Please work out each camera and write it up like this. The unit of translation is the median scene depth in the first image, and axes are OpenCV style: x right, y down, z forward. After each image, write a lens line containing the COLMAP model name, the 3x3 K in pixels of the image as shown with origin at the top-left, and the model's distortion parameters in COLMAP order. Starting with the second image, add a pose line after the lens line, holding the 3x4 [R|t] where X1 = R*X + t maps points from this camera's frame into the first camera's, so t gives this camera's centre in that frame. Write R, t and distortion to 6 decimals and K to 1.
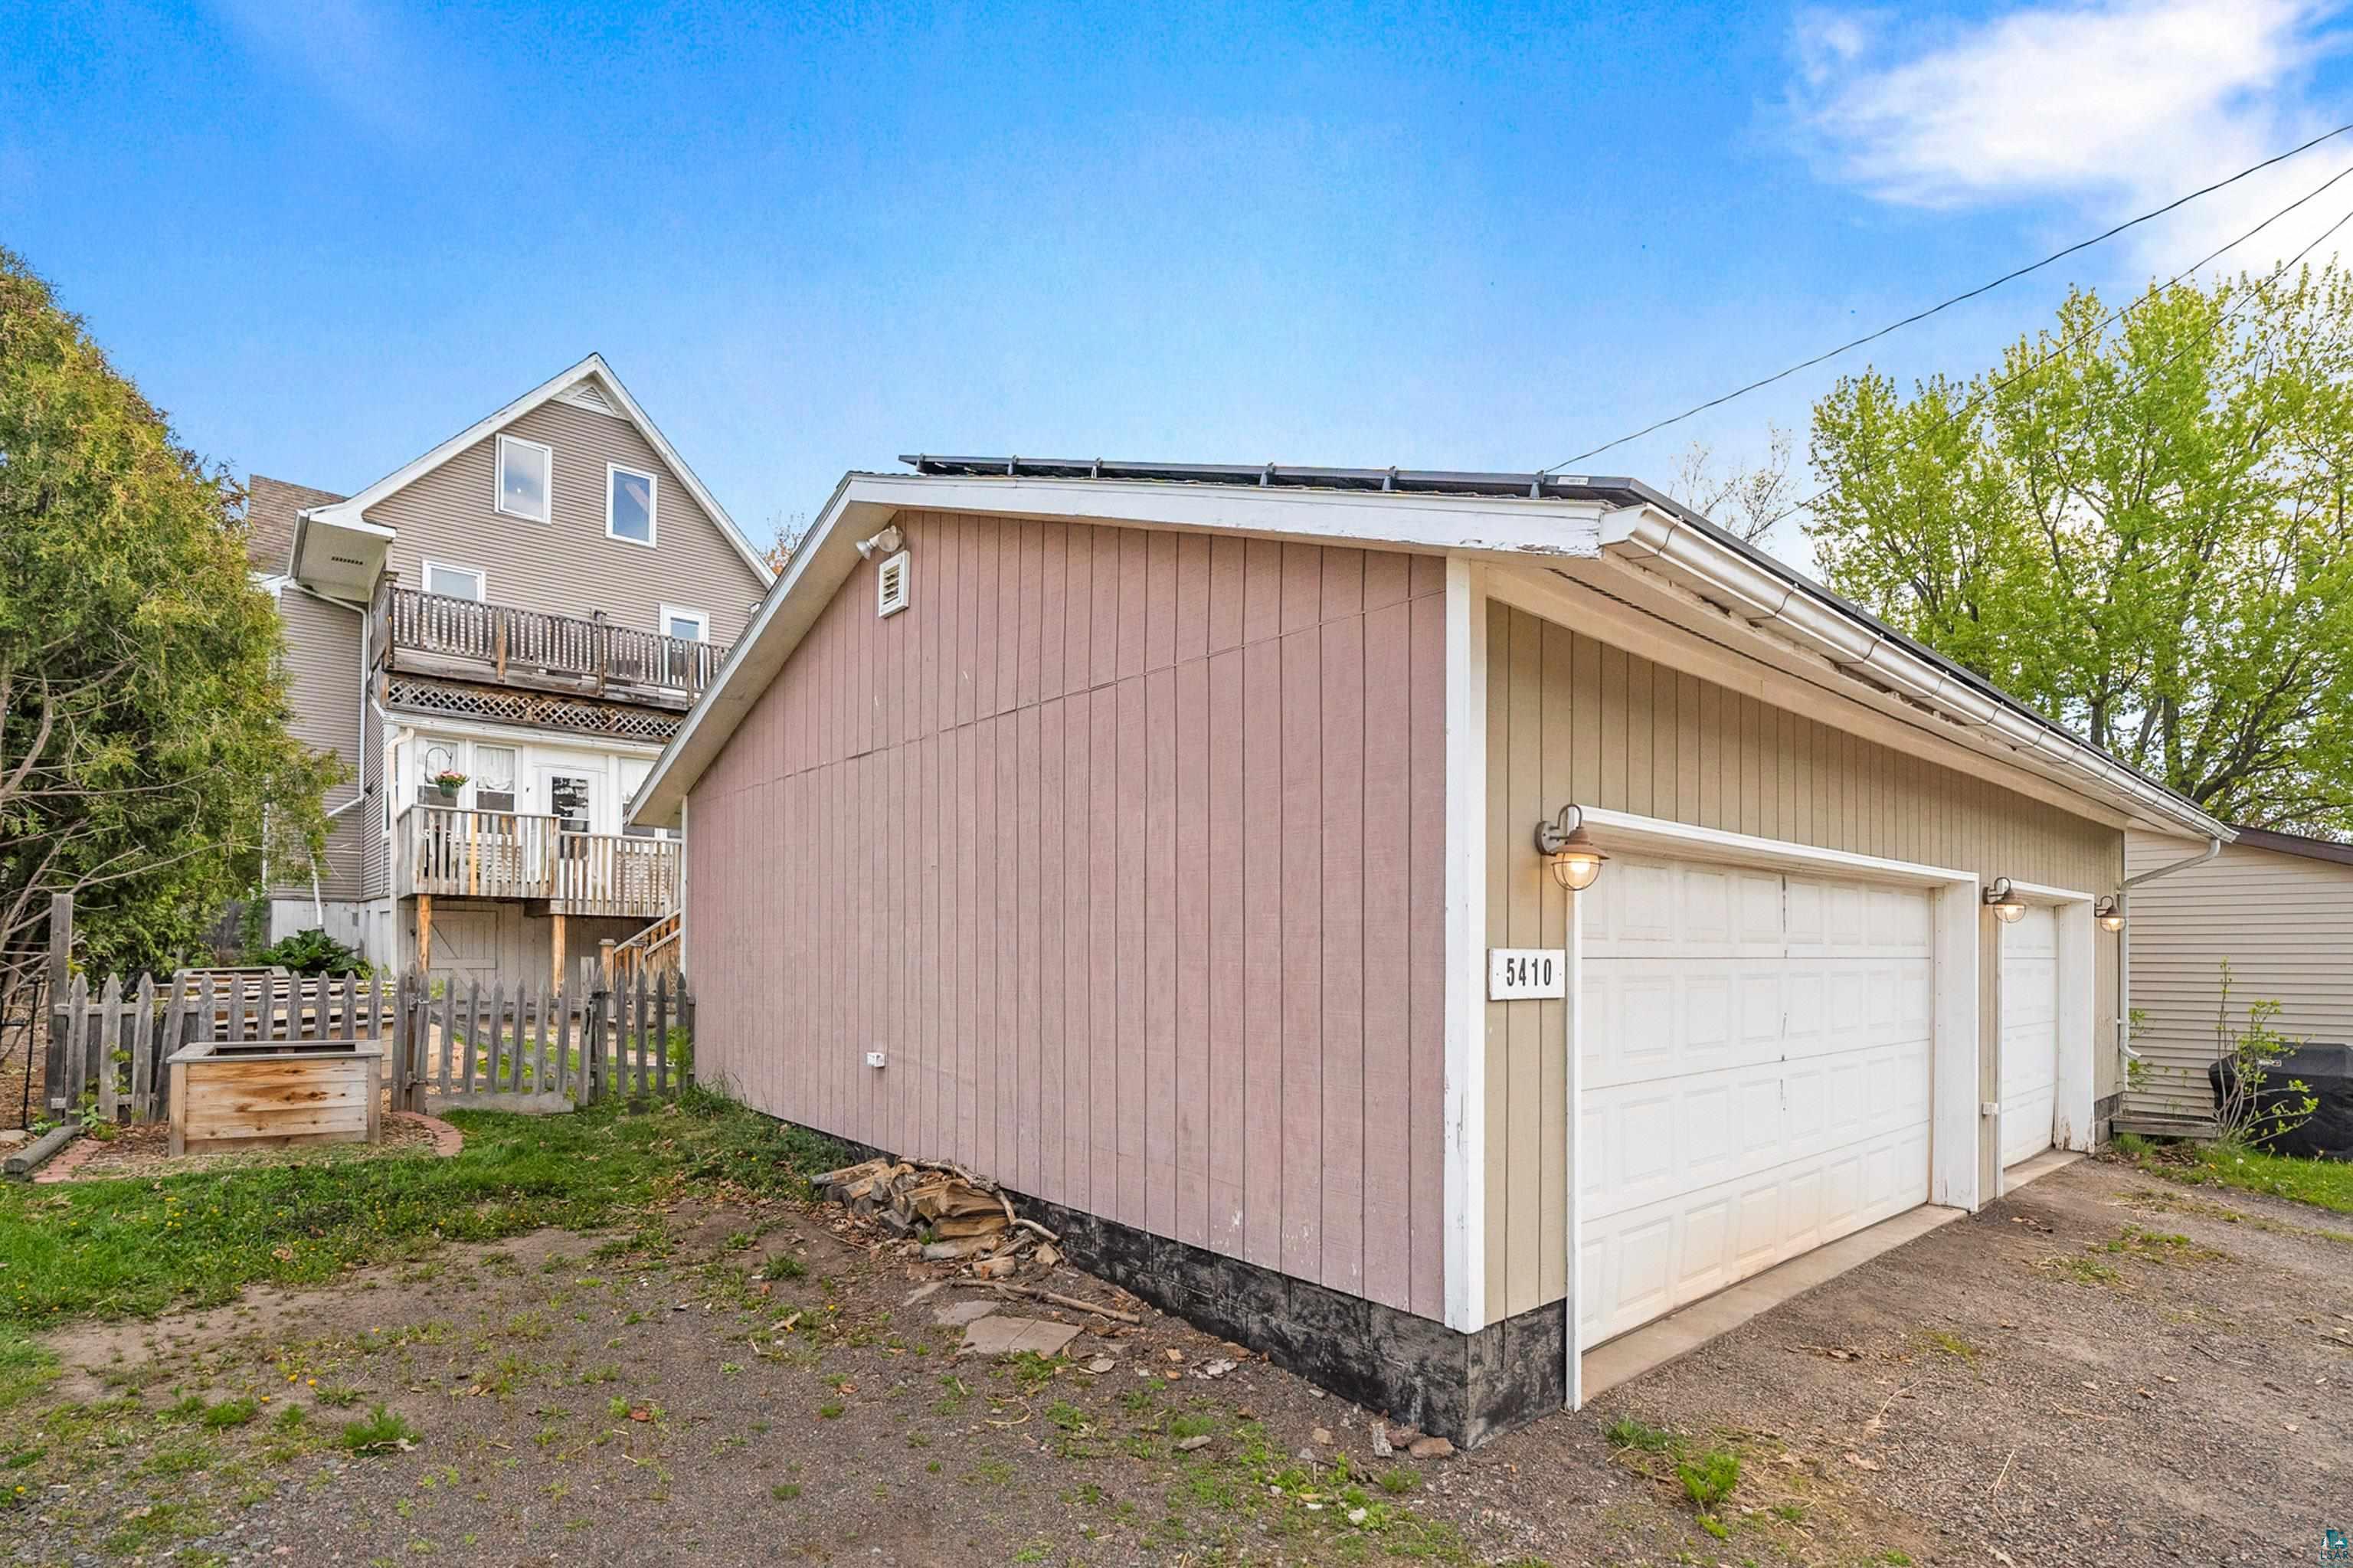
lens RADIAL K [[1116.5, 0, 1170.6], [0, 1116.5, 938.8], [0, 0, 1]] dist [-0.003098, -0.000458]
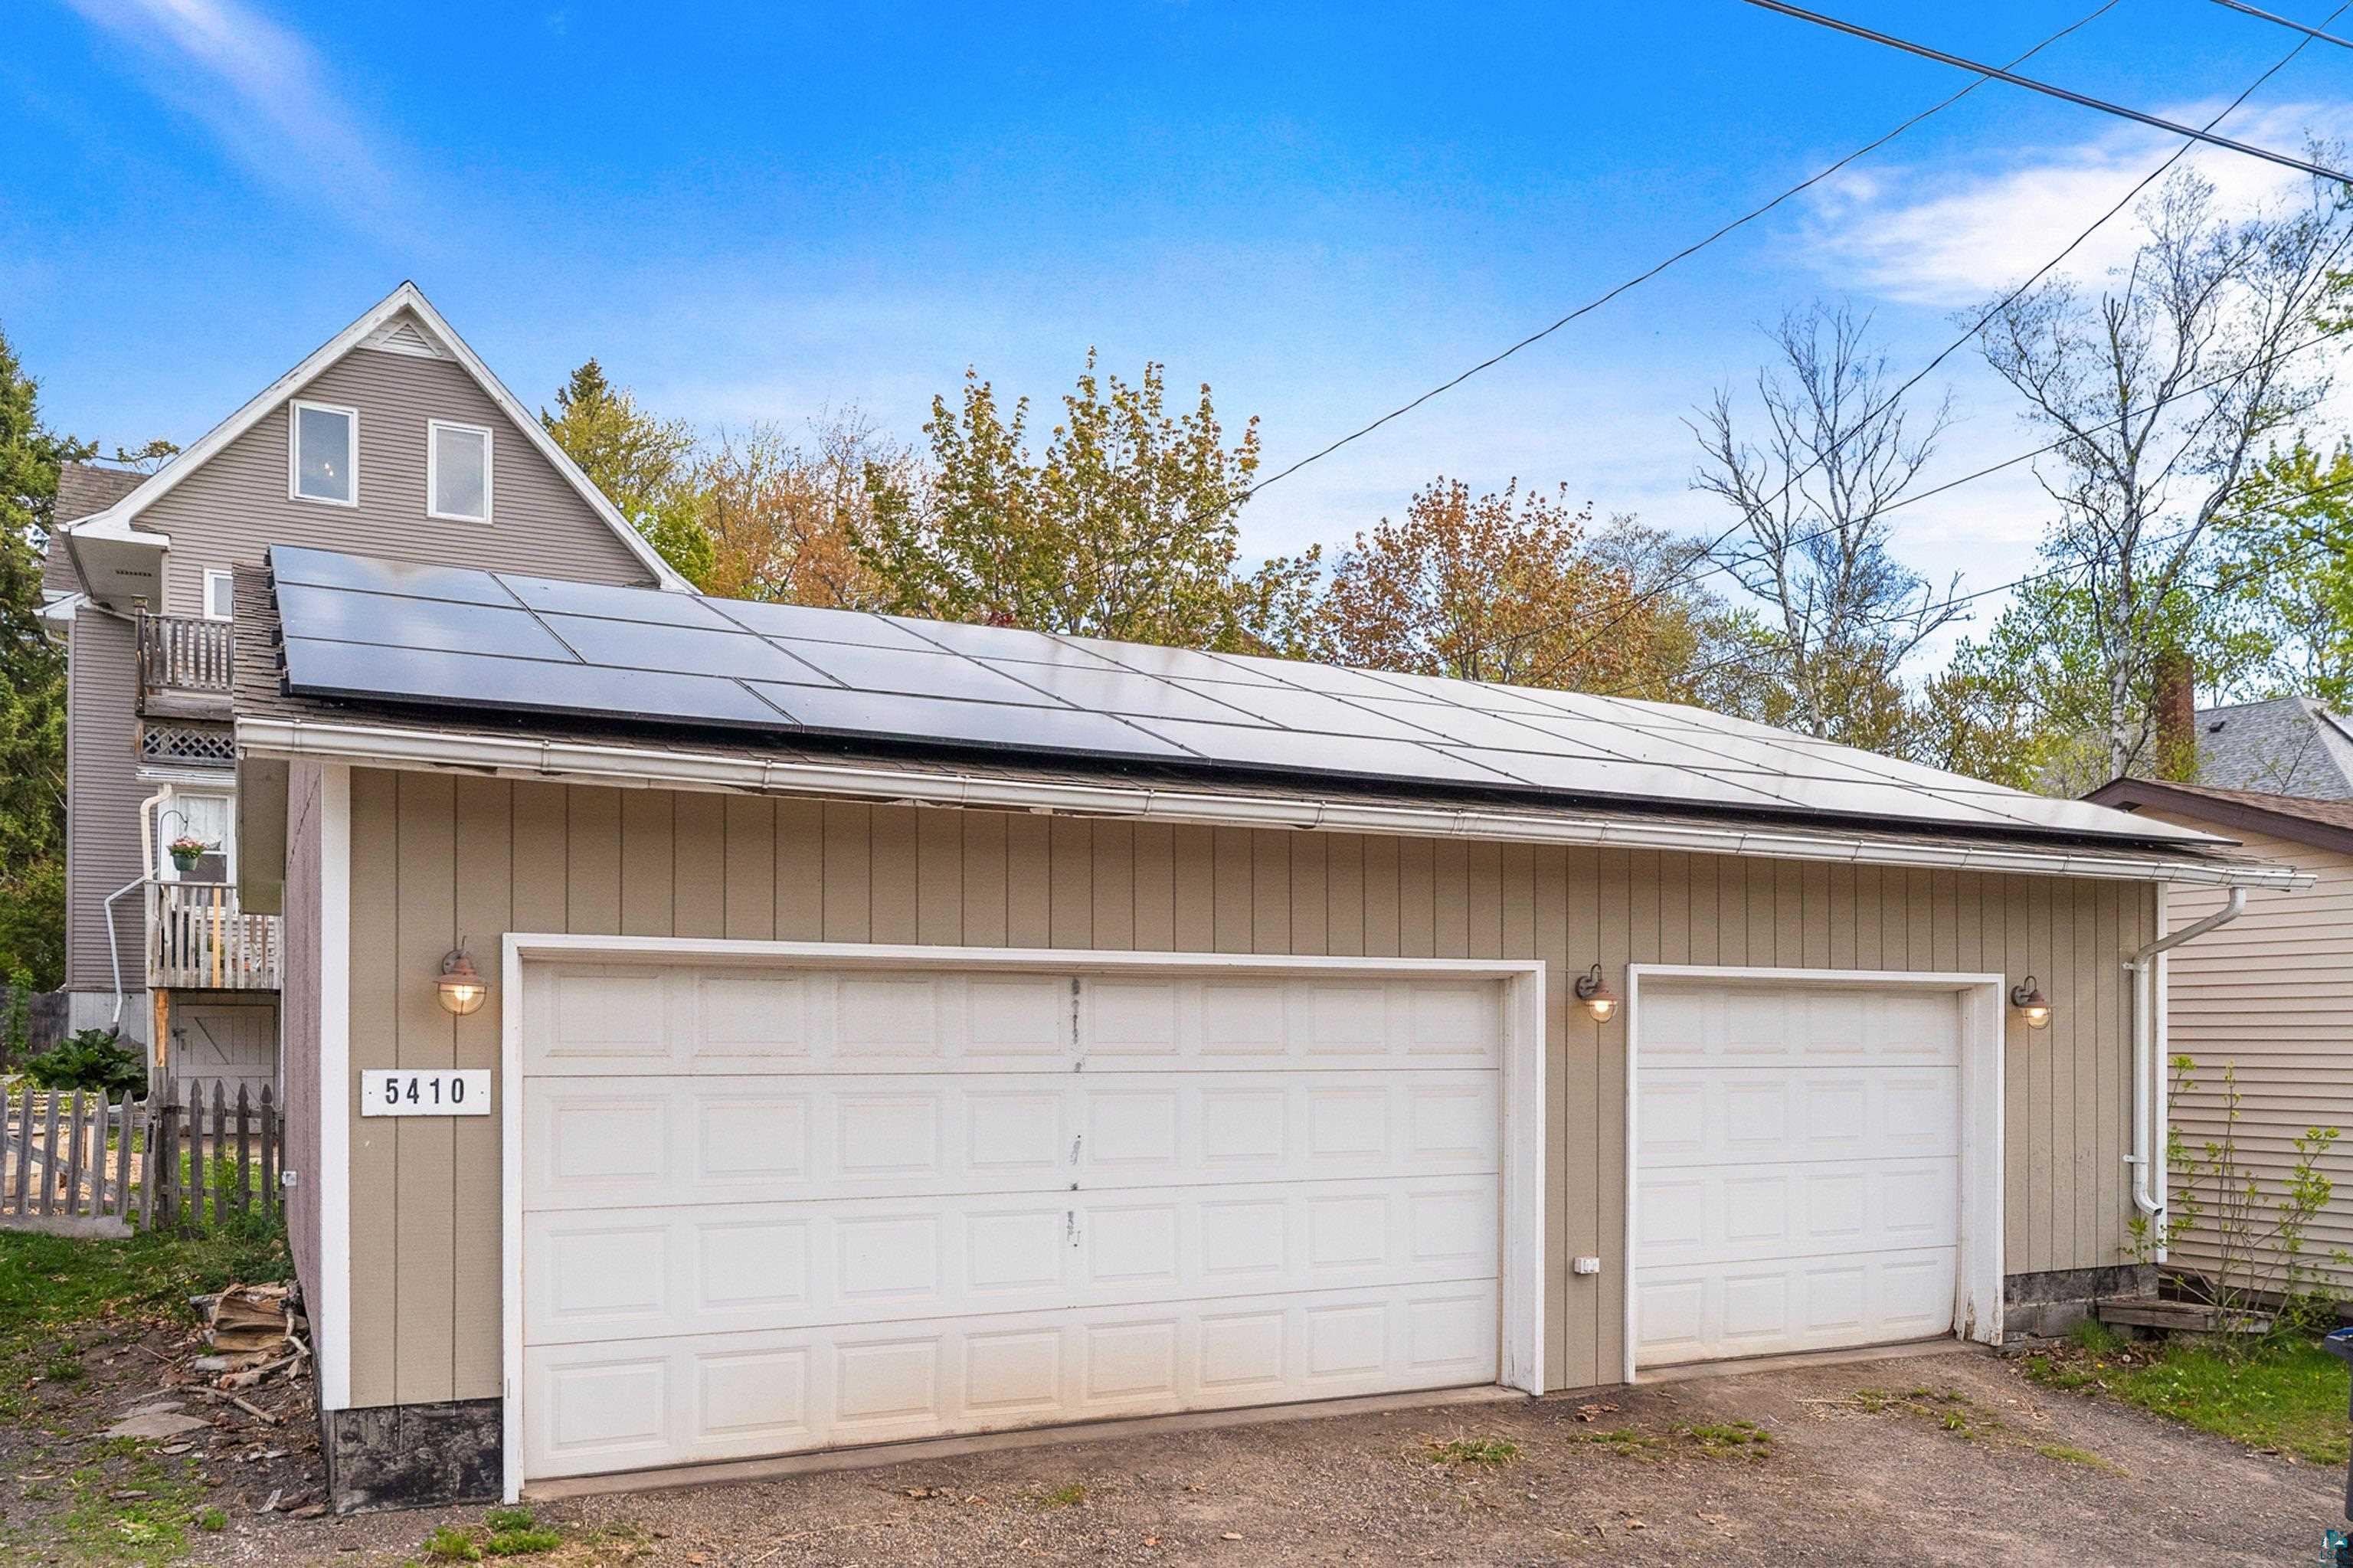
lens RADIAL K [[1834.1, 0, 1173.1], [0, 1834.1, 1038.2], [0, 0, 1]] dist [0.005068, 0.000663]
pose [[0.970993, -0.004650, -0.239064, 0.384648], [0.006846, 0.999942, 0.008356, -0.008346], [0.239011, -0.009751, 0.970968, -0.149173]]
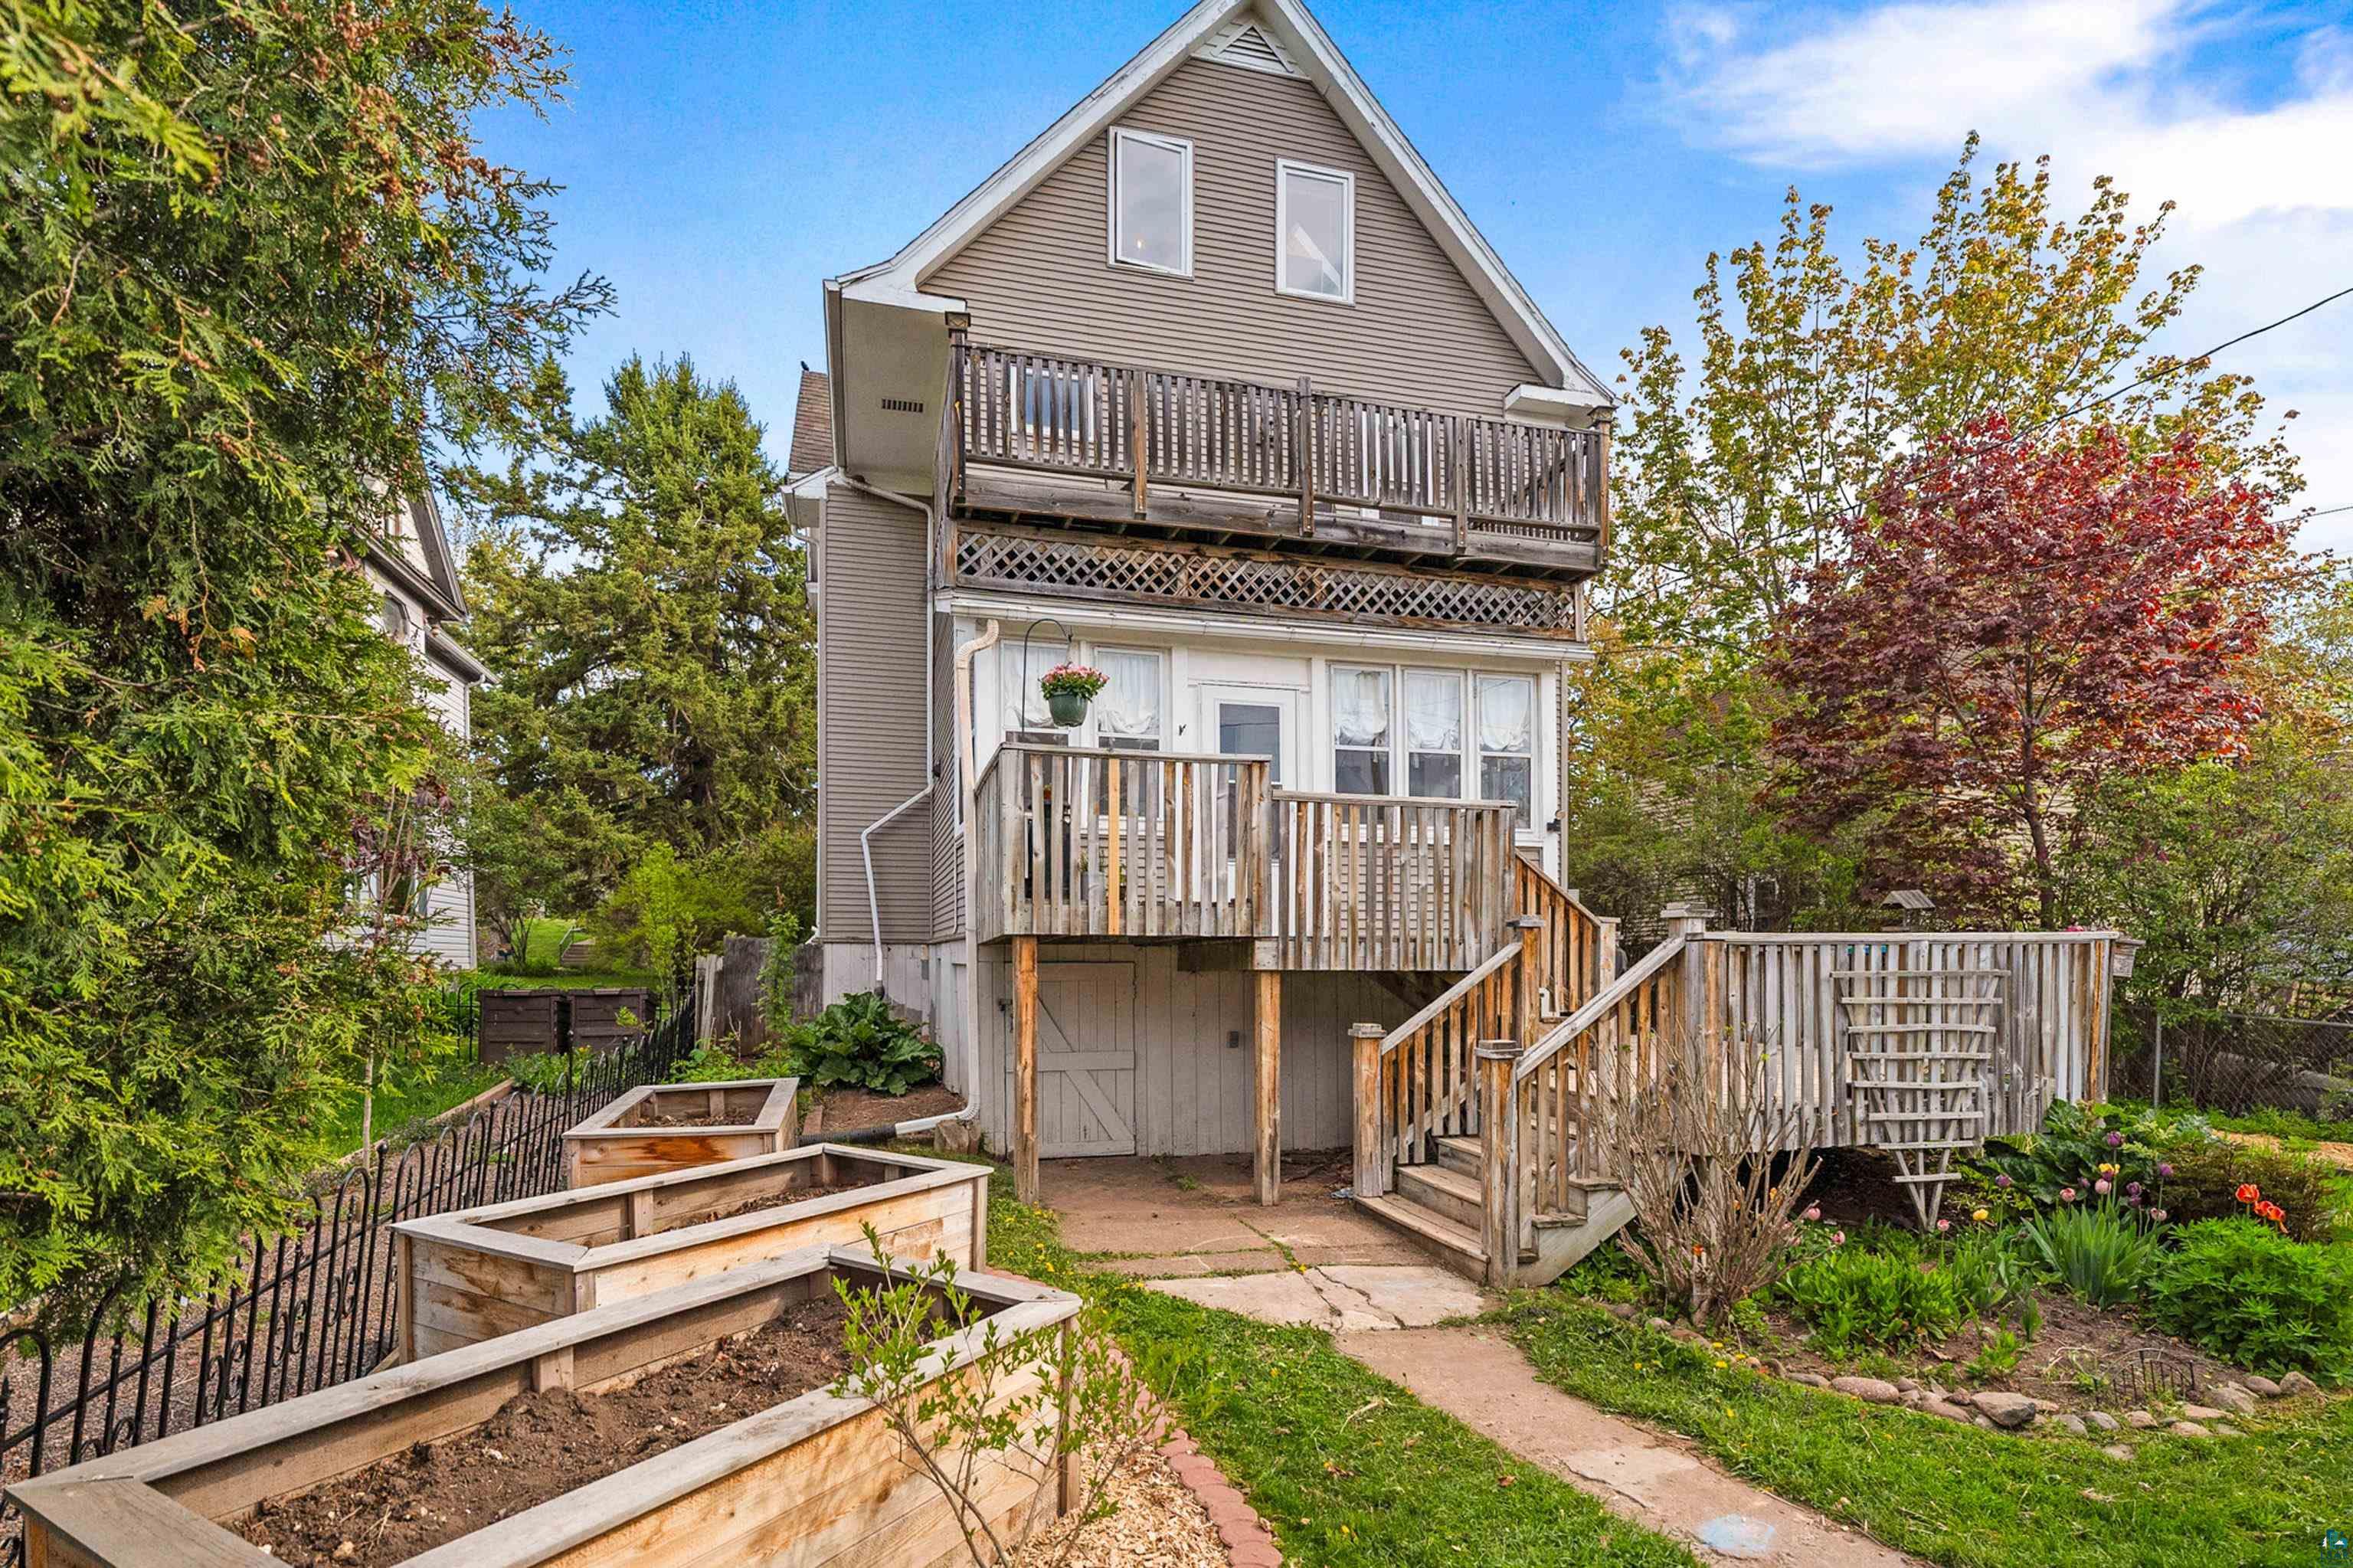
lens RADIAL K [[1126.3, 0, 1180.8], [0, 1126.3, 980.9], [0, 0, 1]] dist [-0.000488, -0.000153]
pose [[0.910107, -0.002968, -0.414363, -0.405024], [0.011566, 0.999767, 0.018242, -0.028124], [0.414212, -0.021395, 0.909929, 0.582666]]
